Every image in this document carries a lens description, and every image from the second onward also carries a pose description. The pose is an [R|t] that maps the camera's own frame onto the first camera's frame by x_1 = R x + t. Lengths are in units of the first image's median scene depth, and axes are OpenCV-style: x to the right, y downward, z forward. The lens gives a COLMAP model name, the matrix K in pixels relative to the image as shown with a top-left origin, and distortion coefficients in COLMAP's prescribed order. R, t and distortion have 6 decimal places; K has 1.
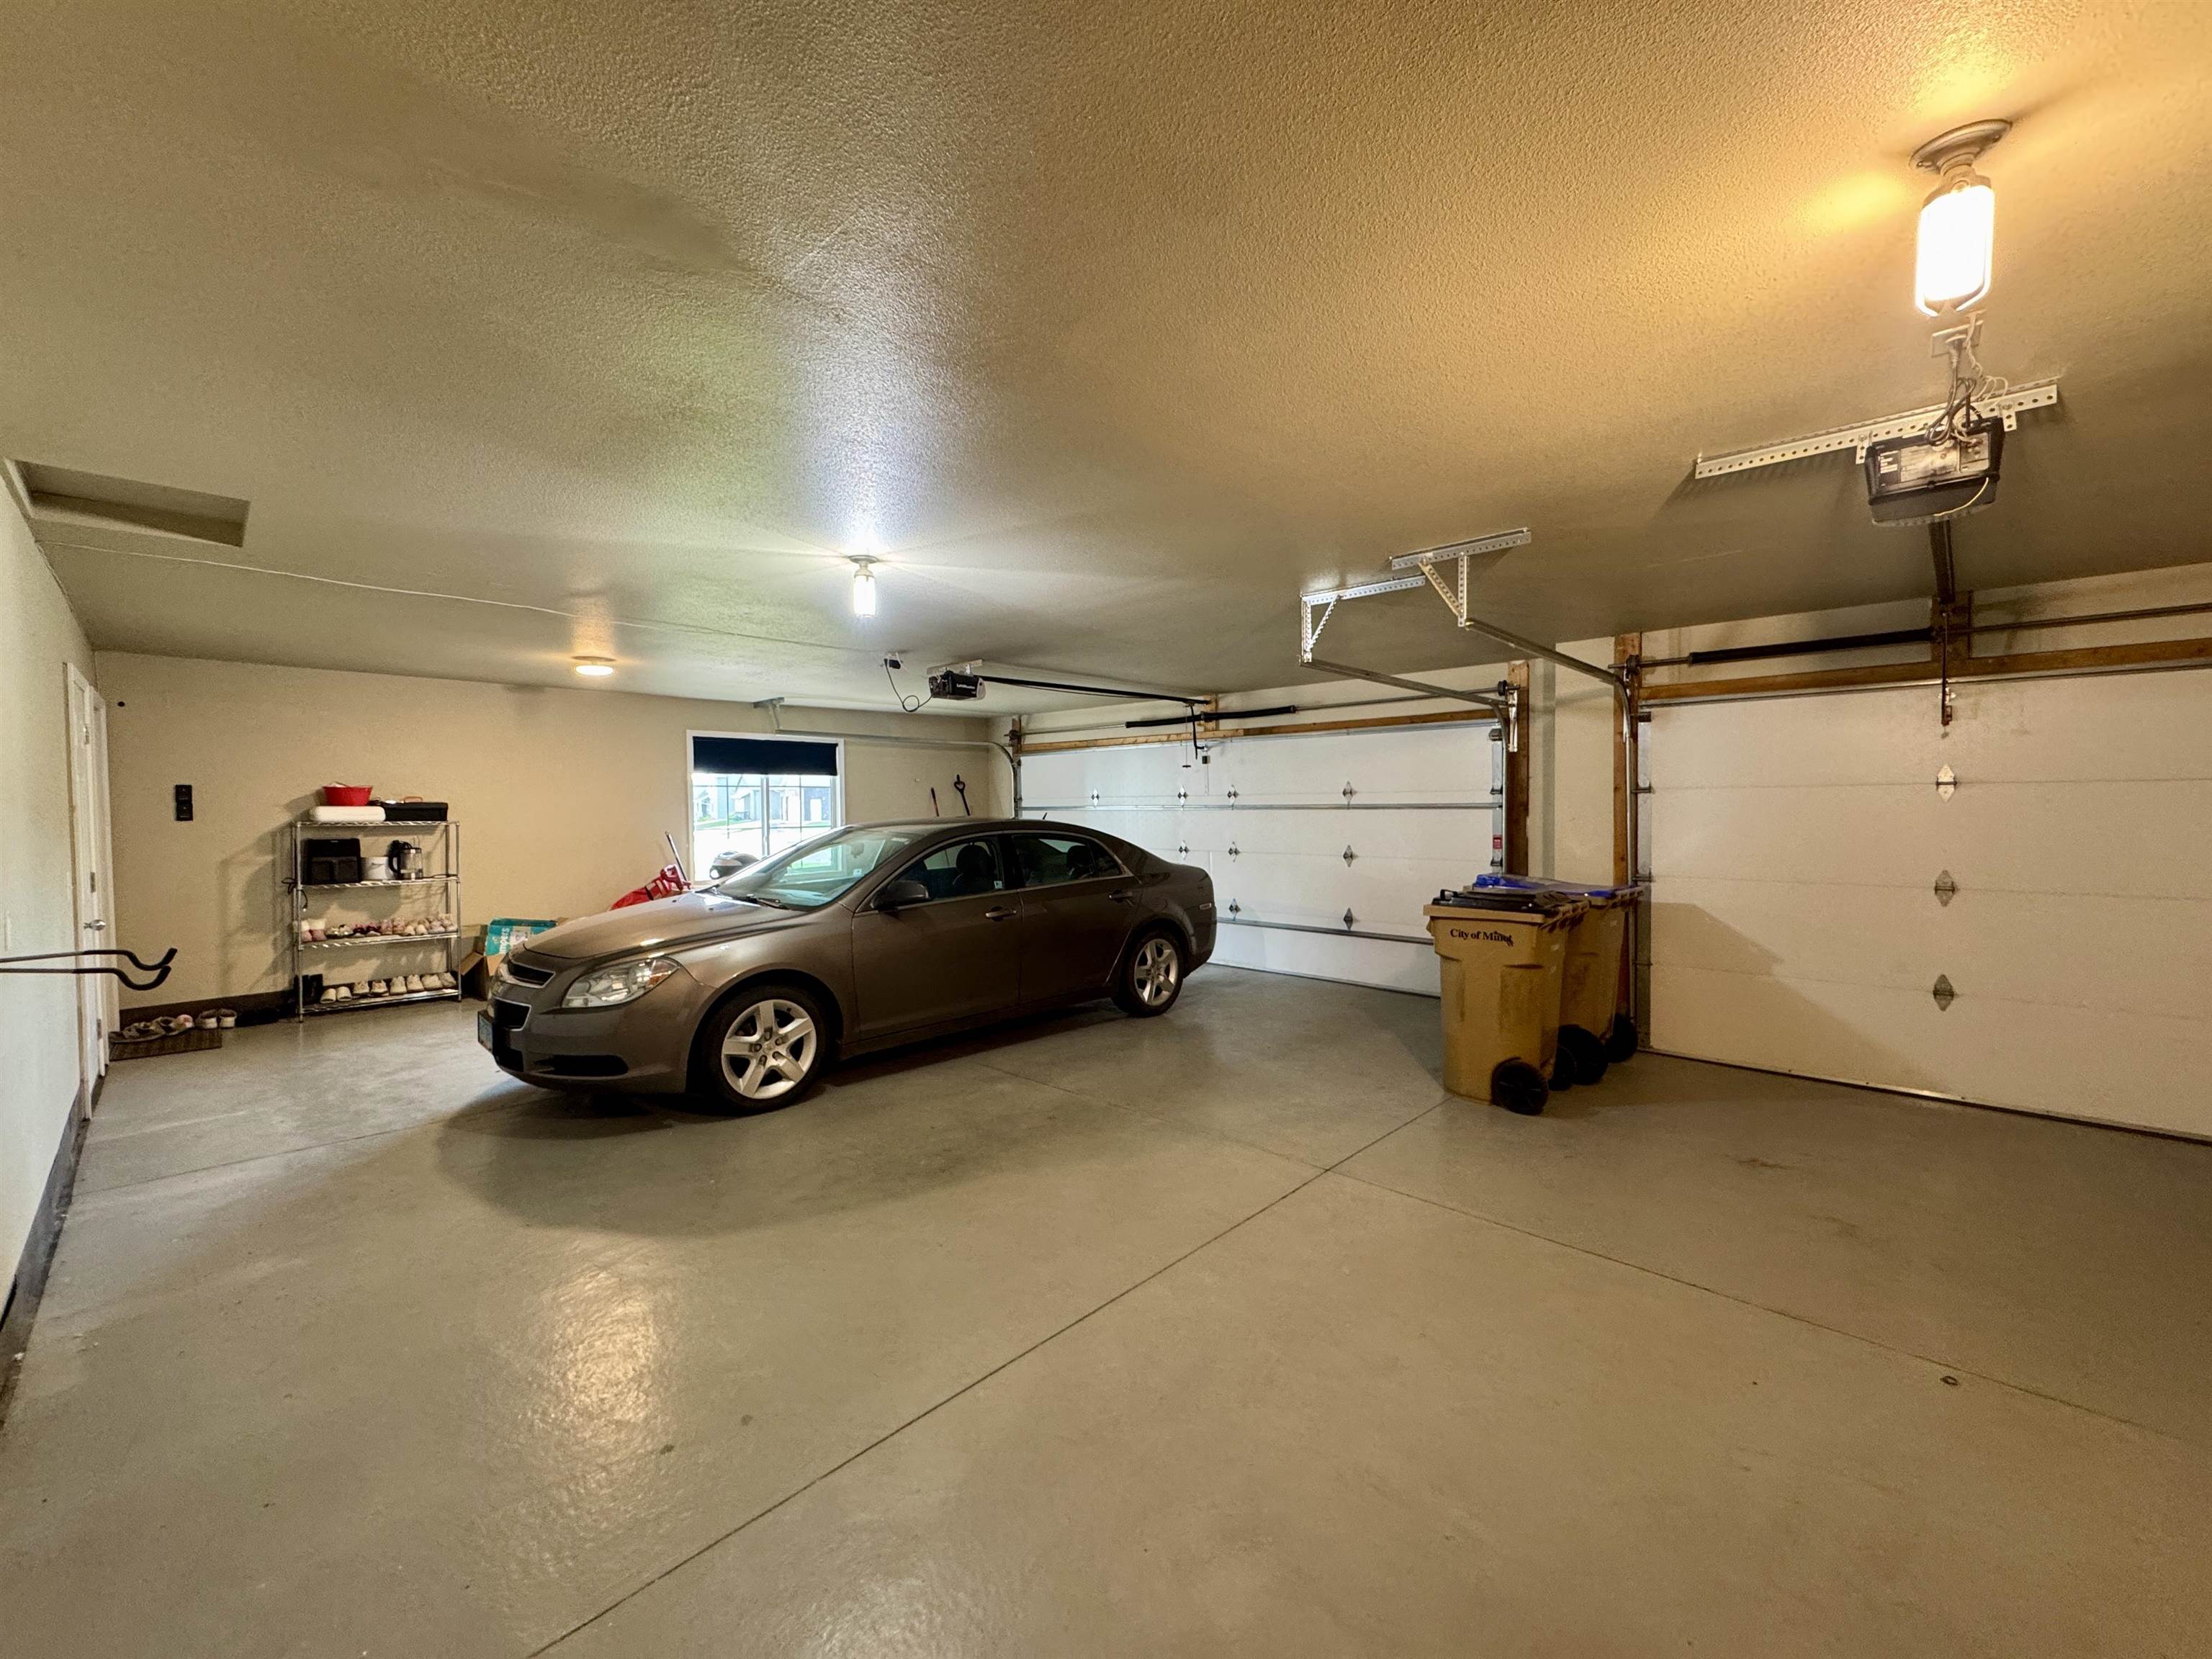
lens RADIAL K [[883.3, 0, 1103.2], [0, 883.3, 826.2], [0, 0, 1]] dist [-0.002997, 0.000395]
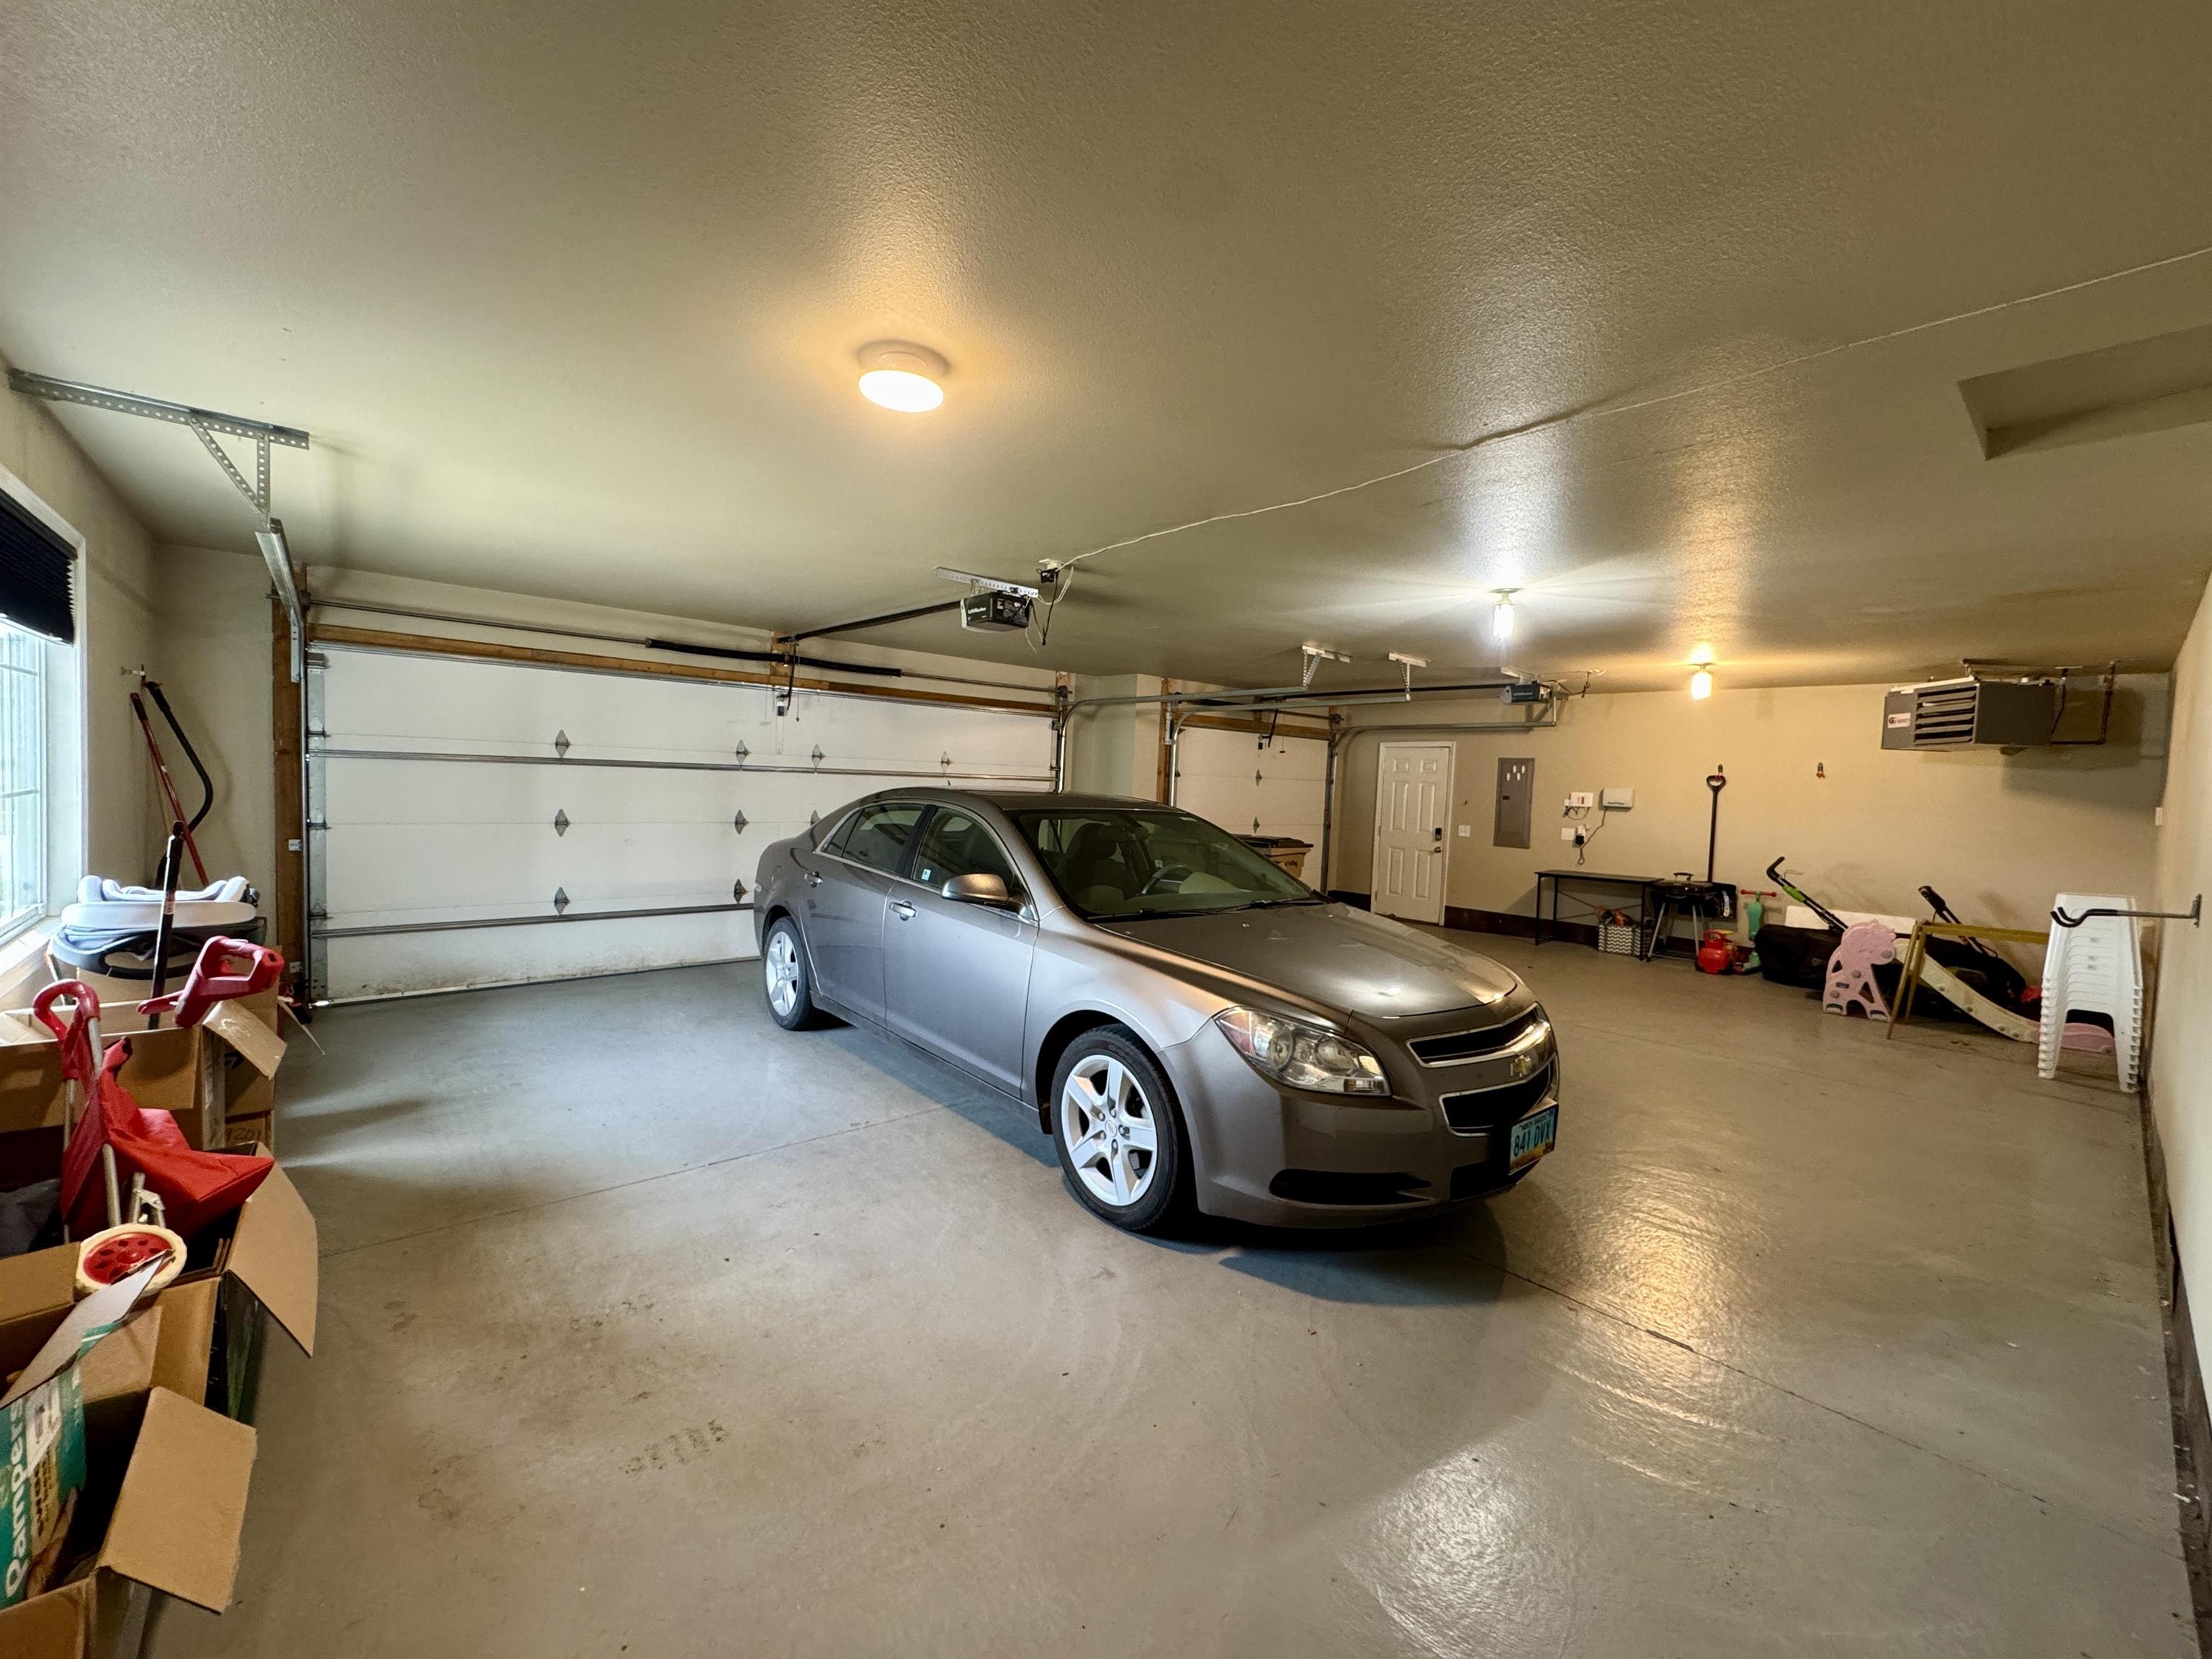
lens RADIAL K [[883.3, 0, 1103.5], [0, 883.3, 826.2], [0, 0, 1]] dist [-0.002997, 0.000395]
pose [[0.086293, -0.041911, 0.995388, -0.788813], [-0.016221, 0.998923, 0.043466, -0.009826], [-0.996138, -0.019897, 0.085520, 0.730155]]
